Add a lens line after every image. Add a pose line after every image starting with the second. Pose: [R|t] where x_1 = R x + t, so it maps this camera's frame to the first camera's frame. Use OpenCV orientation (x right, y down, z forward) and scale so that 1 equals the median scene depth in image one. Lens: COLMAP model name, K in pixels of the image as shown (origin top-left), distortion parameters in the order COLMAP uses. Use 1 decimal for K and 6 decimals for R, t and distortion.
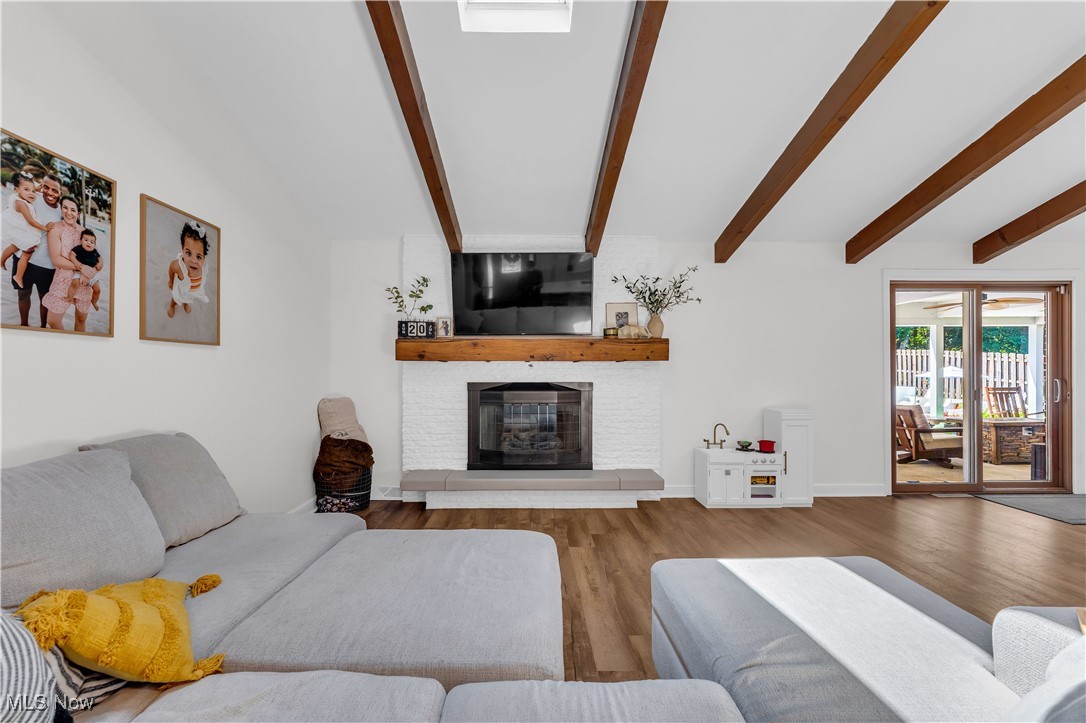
lens RADIAL K [[440.7, 0, 536.4], [0, 440.7, 369.3], [0, 0, 1]] dist [-0.001266, -0.000115]
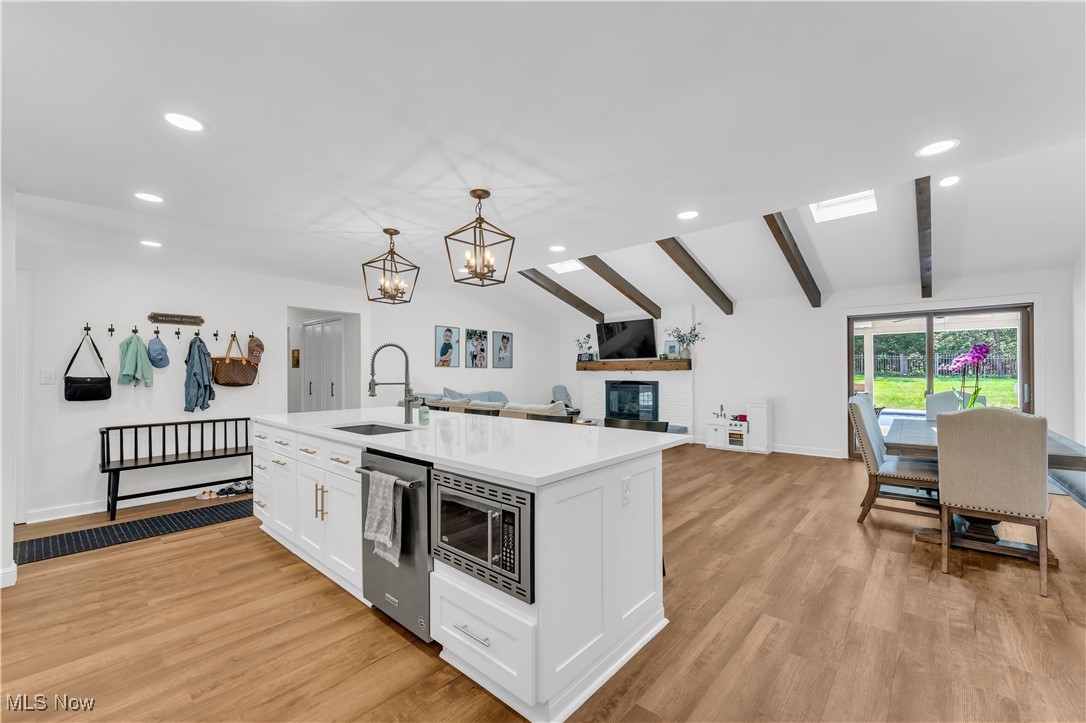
lens RADIAL K [[440.7, 0, 536.4], [0, 440.7, 369.3], [0, 0, 1]] dist [-0.001266, -0.000115]
pose [[0.731354, -0.005456, -0.681976, 1.123319], [0.005252, 0.999983, -0.002369, -0.023266], [0.681978, -0.001849, 0.731371, -0.877758]]
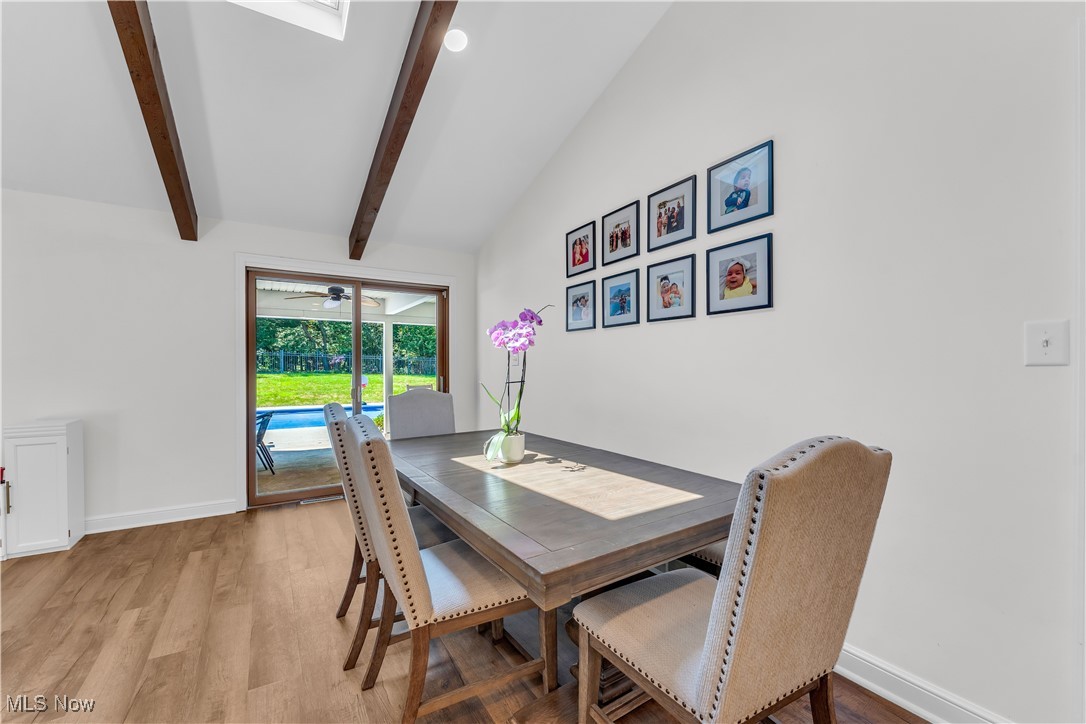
lens RADIAL K [[440.7, 0, 536.4], [0, 440.7, 369.8], [0, 0, 1]] dist [-0.001266, -0.000115]
pose [[0.858802, -0.003575, 0.512295, 0.908591], [-0.000919, 0.999963, 0.008519, -0.003331], [-0.512306, -0.007787, 0.858767, -0.056045]]
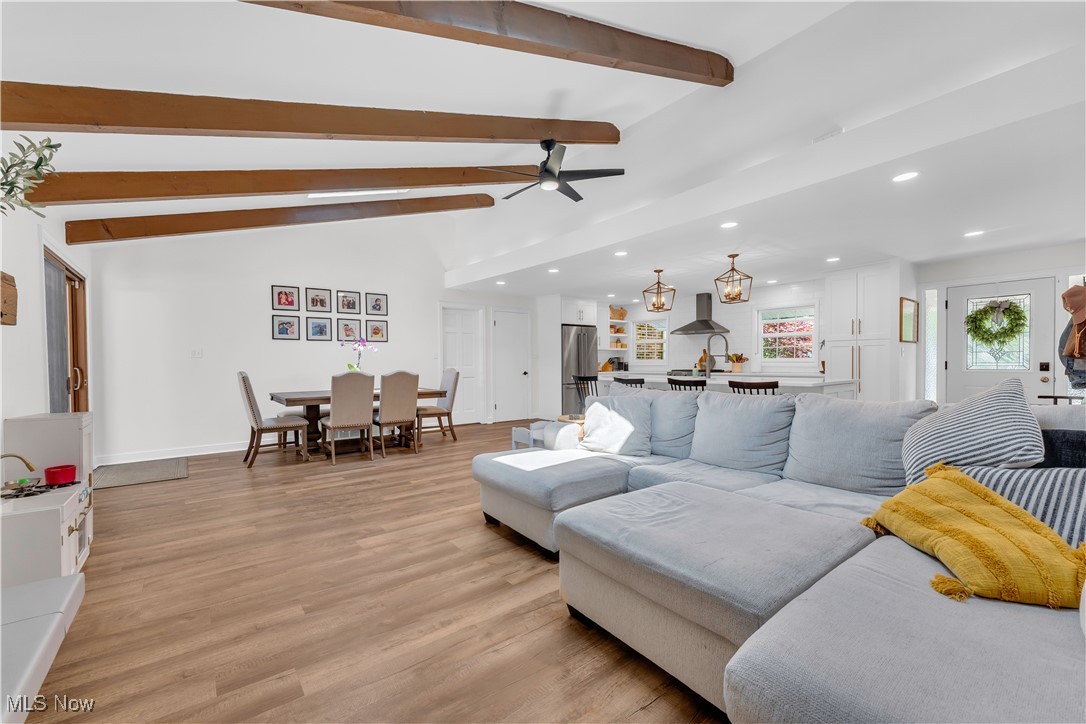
lens RADIAL K [[440.7, 0, 536.4], [0, 440.7, 369.8], [0, 0, 1]] dist [-0.001266, -0.000115]
pose [[-0.606318, -0.006503, 0.795196, -0.367316], [0.006292, 0.999896, 0.012974, 0.022013], [-0.795198, 0.012870, -0.606214, 0.832692]]
